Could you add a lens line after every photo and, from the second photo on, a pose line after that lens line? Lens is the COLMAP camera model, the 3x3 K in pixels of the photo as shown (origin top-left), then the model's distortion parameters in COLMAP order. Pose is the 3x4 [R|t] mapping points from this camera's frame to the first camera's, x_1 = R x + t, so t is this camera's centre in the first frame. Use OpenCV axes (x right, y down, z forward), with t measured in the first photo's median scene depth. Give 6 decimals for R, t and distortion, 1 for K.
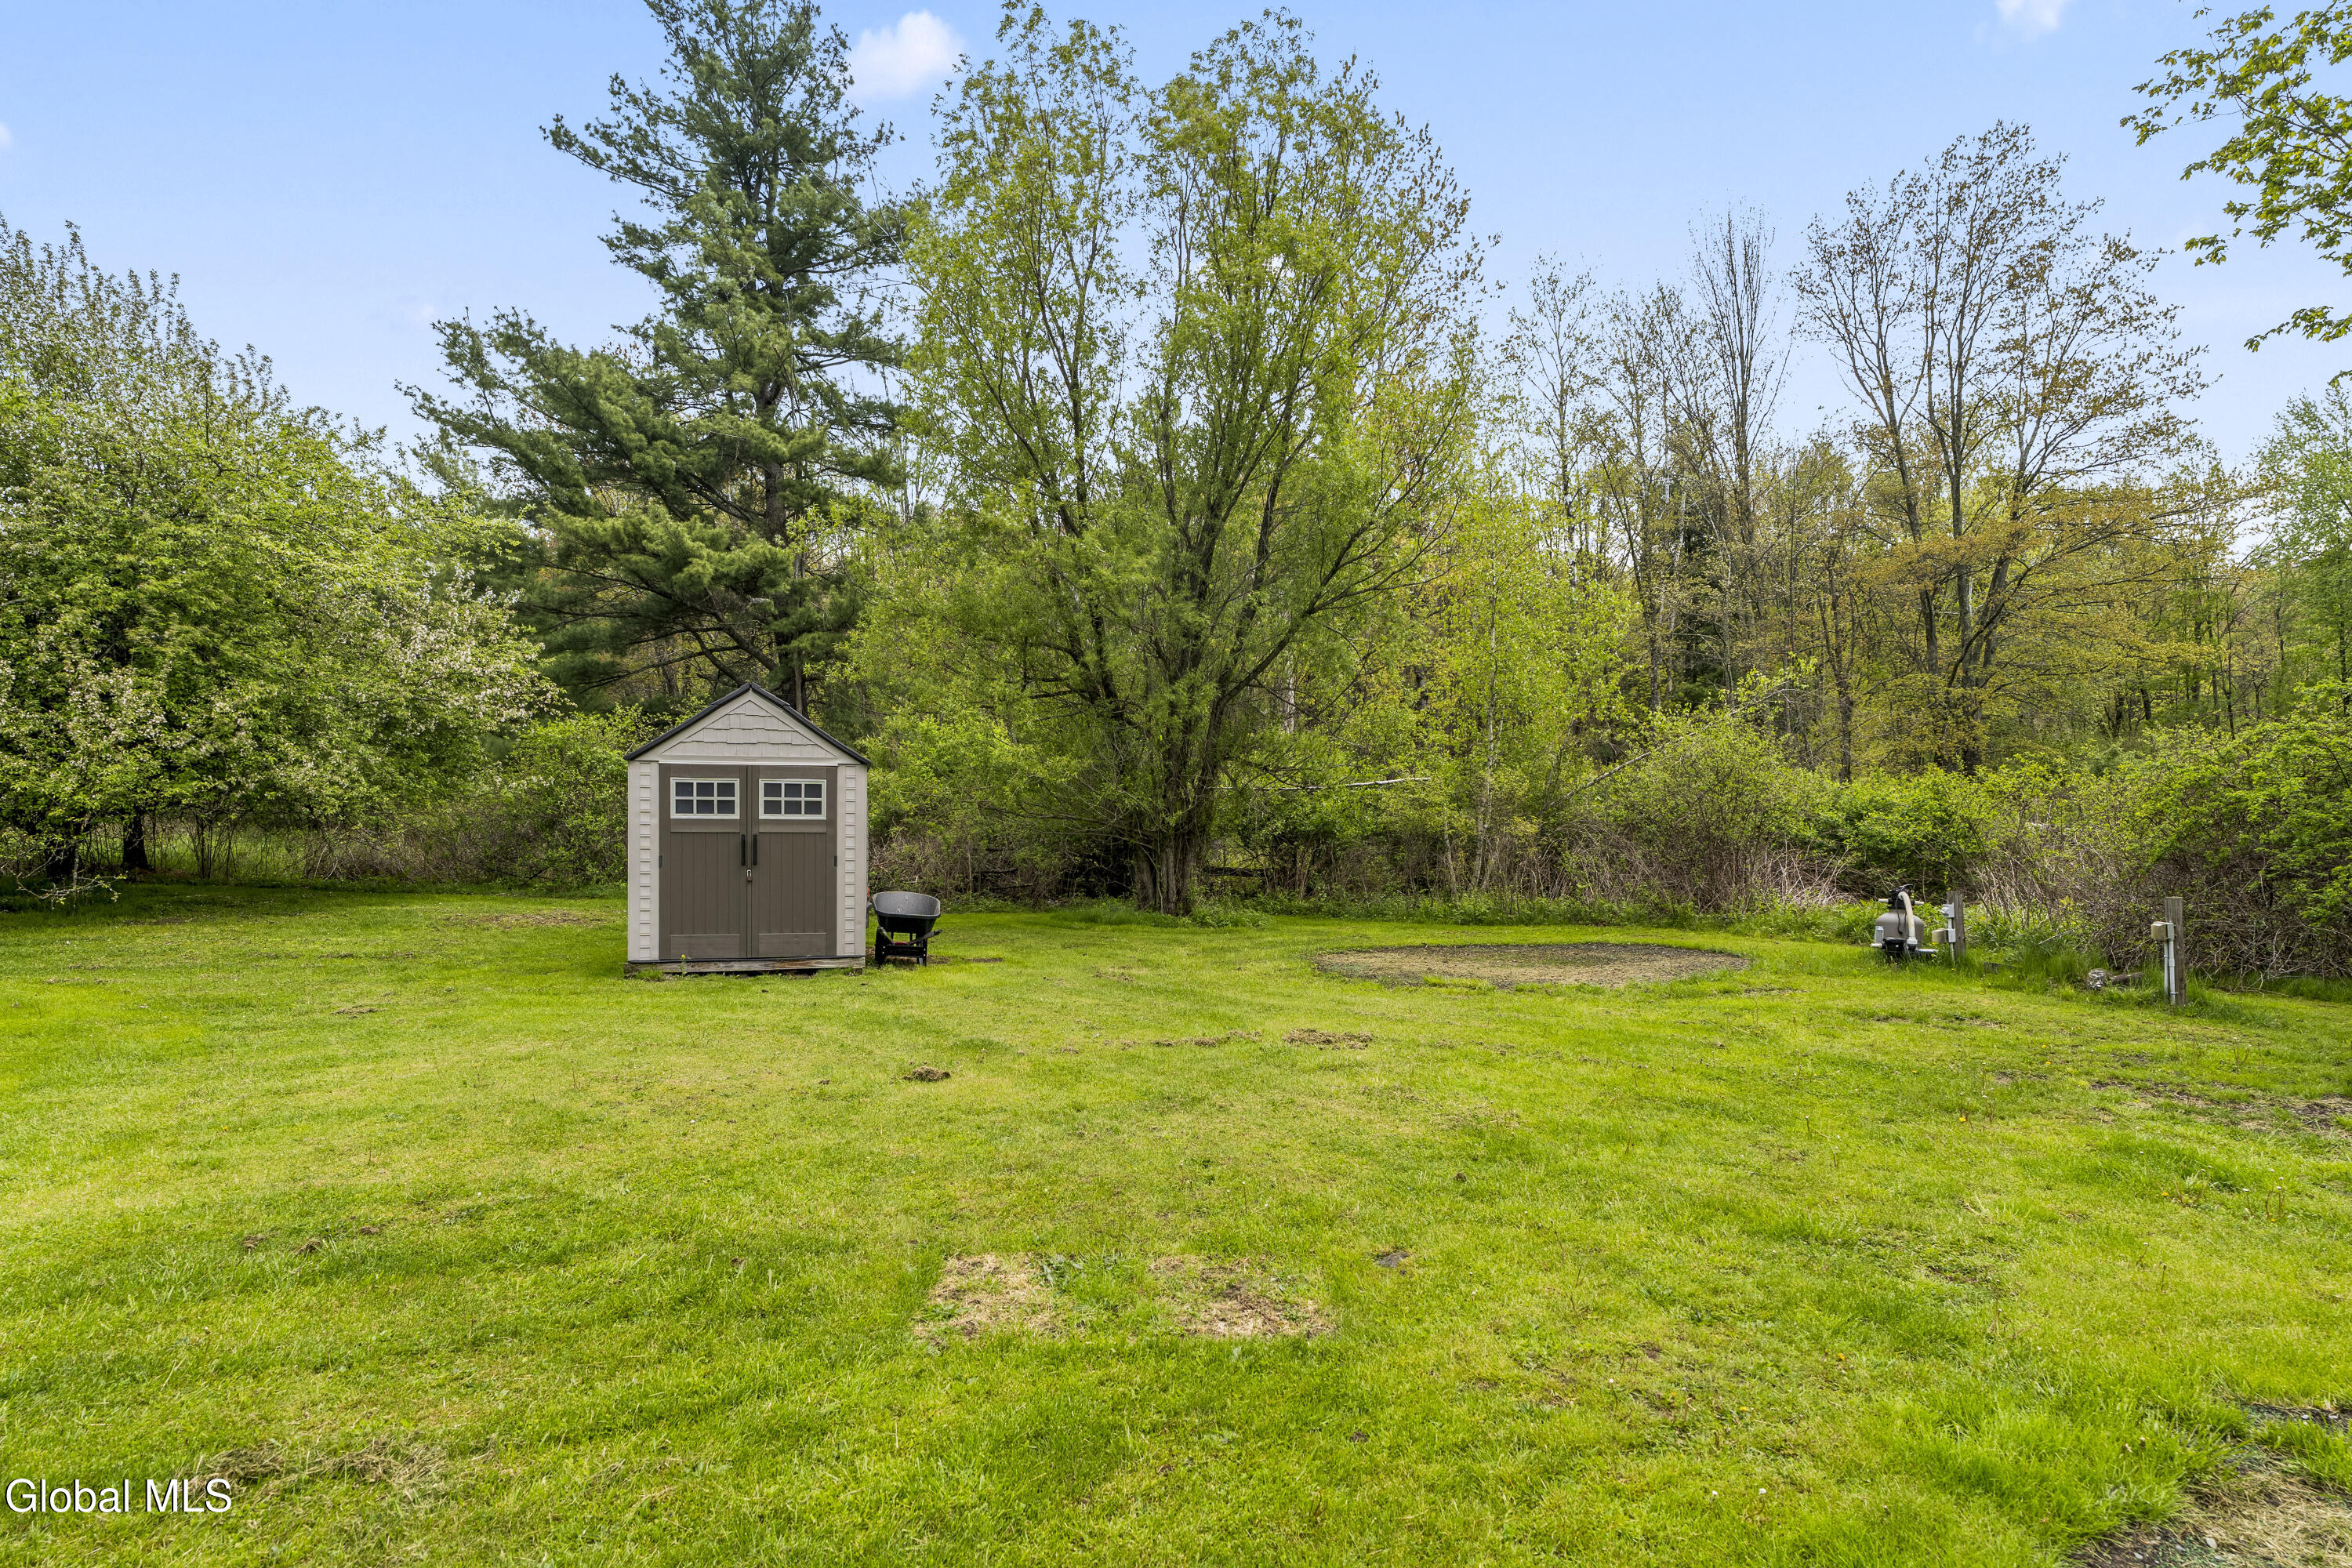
lens RADIAL K [[1287.5, 0, 1176.2], [0, 1287.5, 784.6], [0, 0, 1]] dist [0.000124, 0.000011]
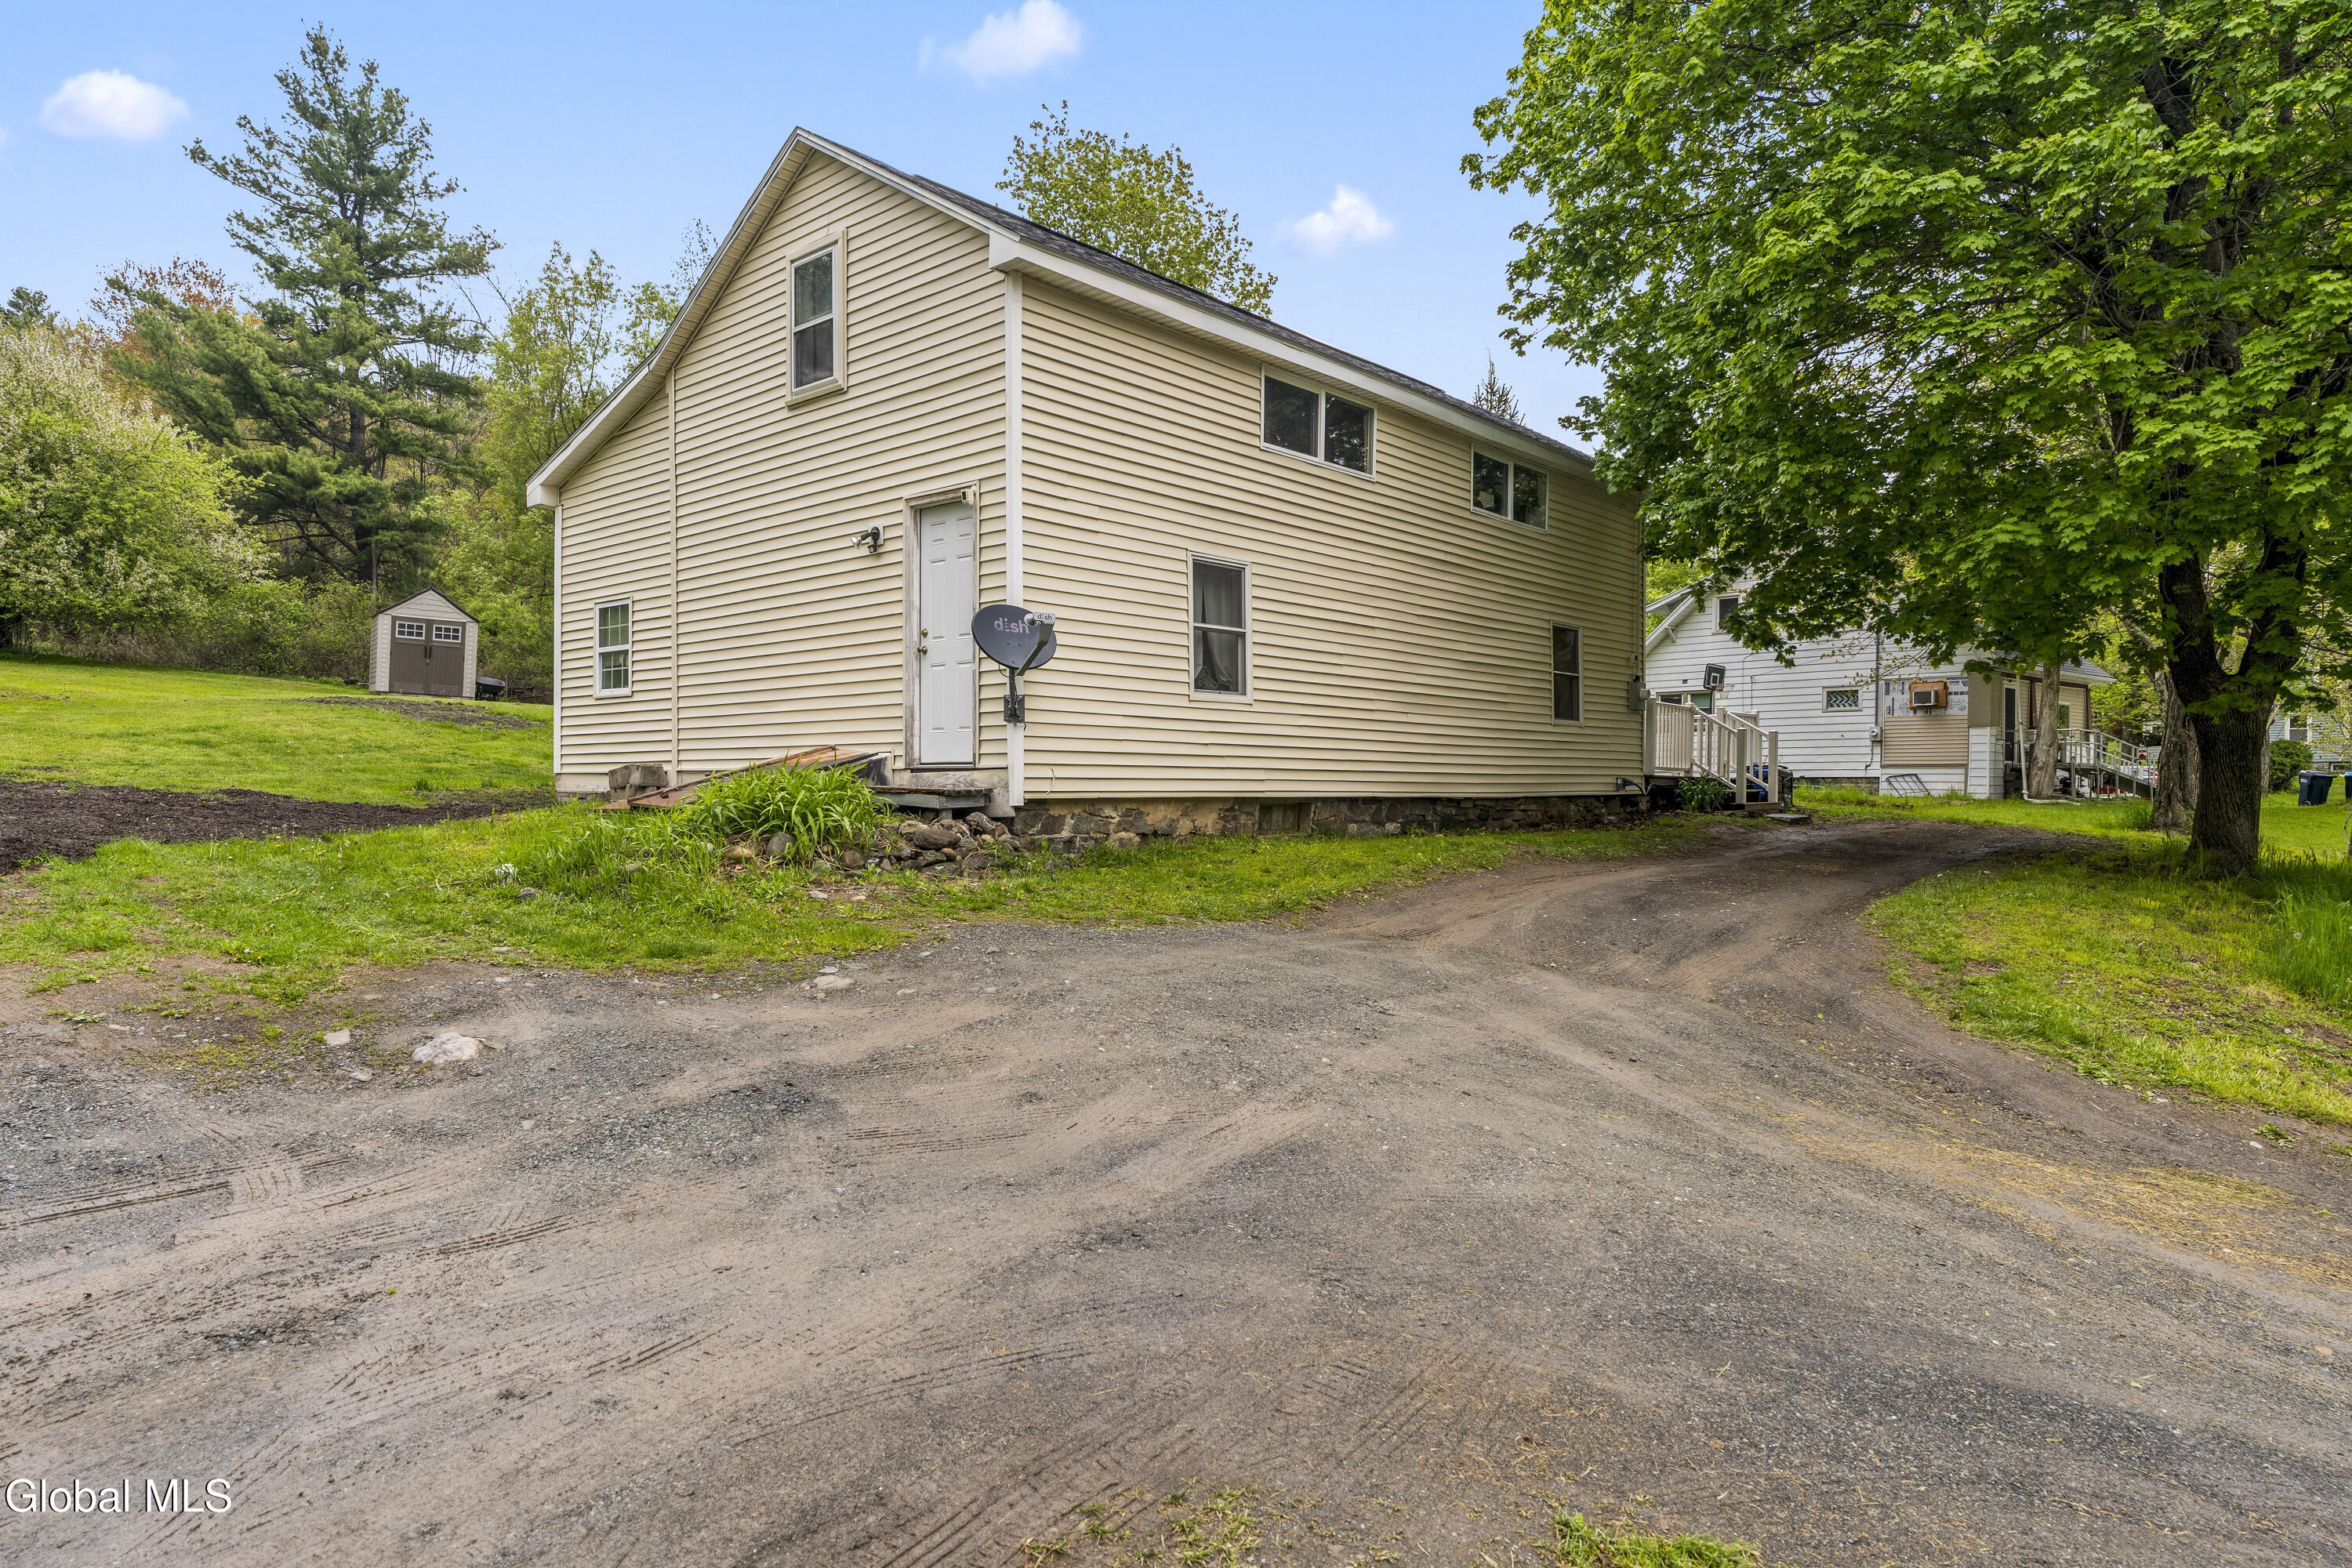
lens RADIAL K [[1416.0, 0, 1171.8], [0, 1416.0, 772.9], [0, 0, 1]] dist [-0.005036, -0.000010]
pose [[0.947410, 0.051008, 0.315930, 0.076638], [-0.069052, 0.996544, 0.046178, 0.023412], [-0.312483, -0.065565, 0.947658, -0.851077]]
